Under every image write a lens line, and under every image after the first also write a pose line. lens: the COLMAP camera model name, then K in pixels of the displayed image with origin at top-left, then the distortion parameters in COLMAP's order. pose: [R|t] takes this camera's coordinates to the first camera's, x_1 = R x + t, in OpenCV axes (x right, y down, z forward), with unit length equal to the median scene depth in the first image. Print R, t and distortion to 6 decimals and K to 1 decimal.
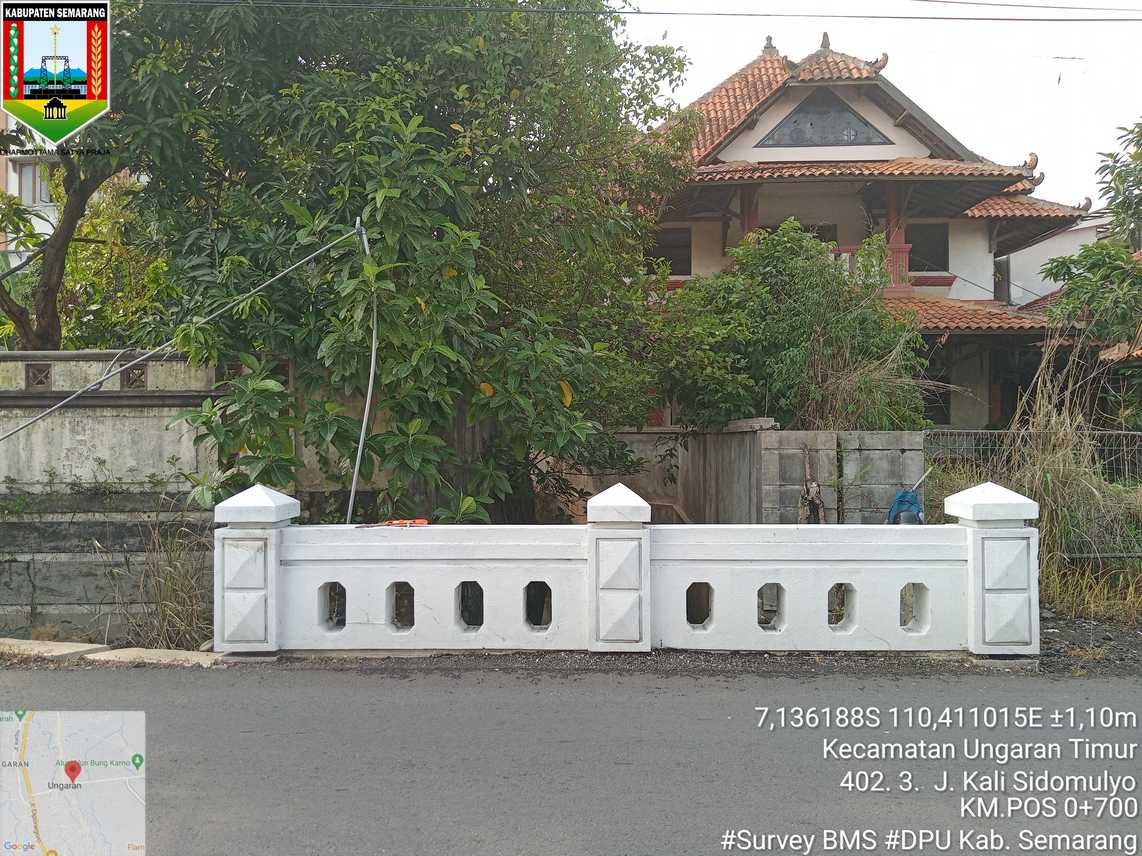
lens RADIAL K [[854.5, 0, 571.0], [0, 854.5, 428.0], [0, 0, 1]] dist [0.042350, -0.085246]
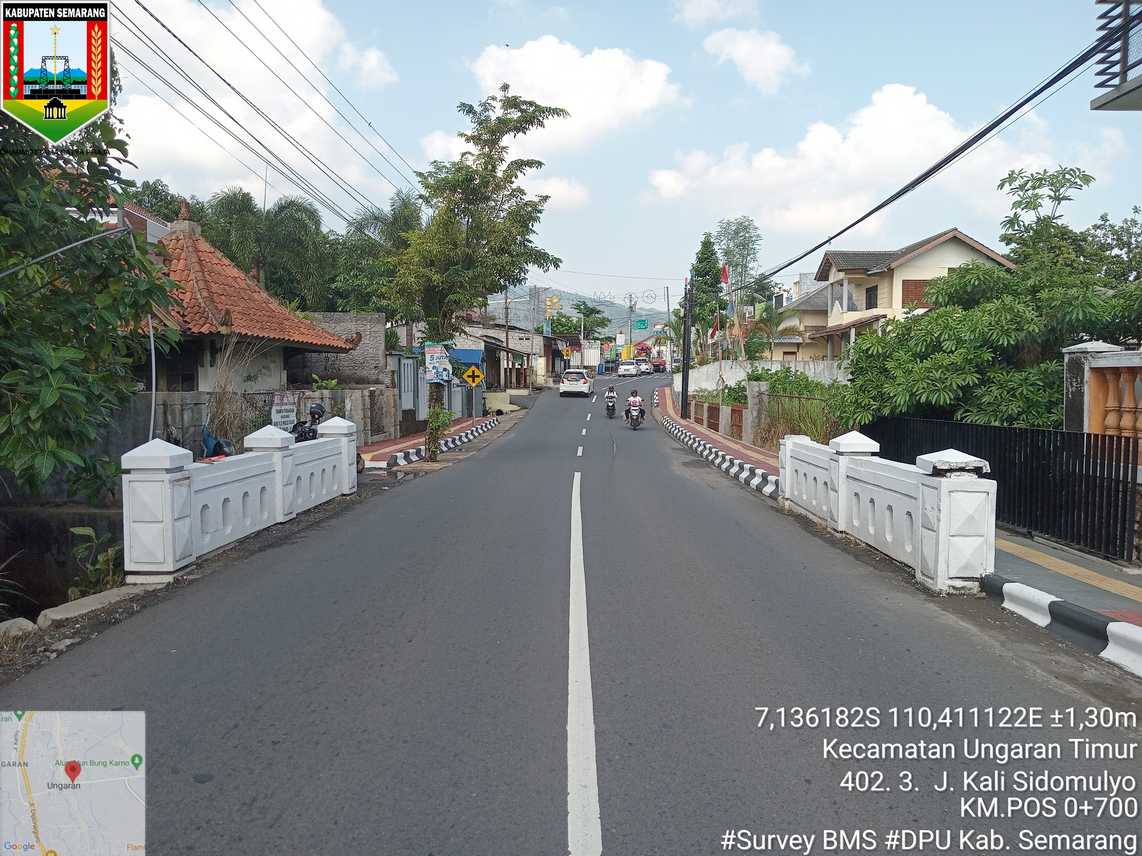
lens RADIAL K [[854.5, 0, 571.0], [0, 854.5, 428.0], [0, 0, 1]] dist [0.042350, -0.085246]
pose [[-0.003814, -0.045113, 0.998975, -1.660524], [-0.008881, 0.998944, 0.045077, -0.010163], [-0.999953, -0.008700, -0.004210, 0.422017]]
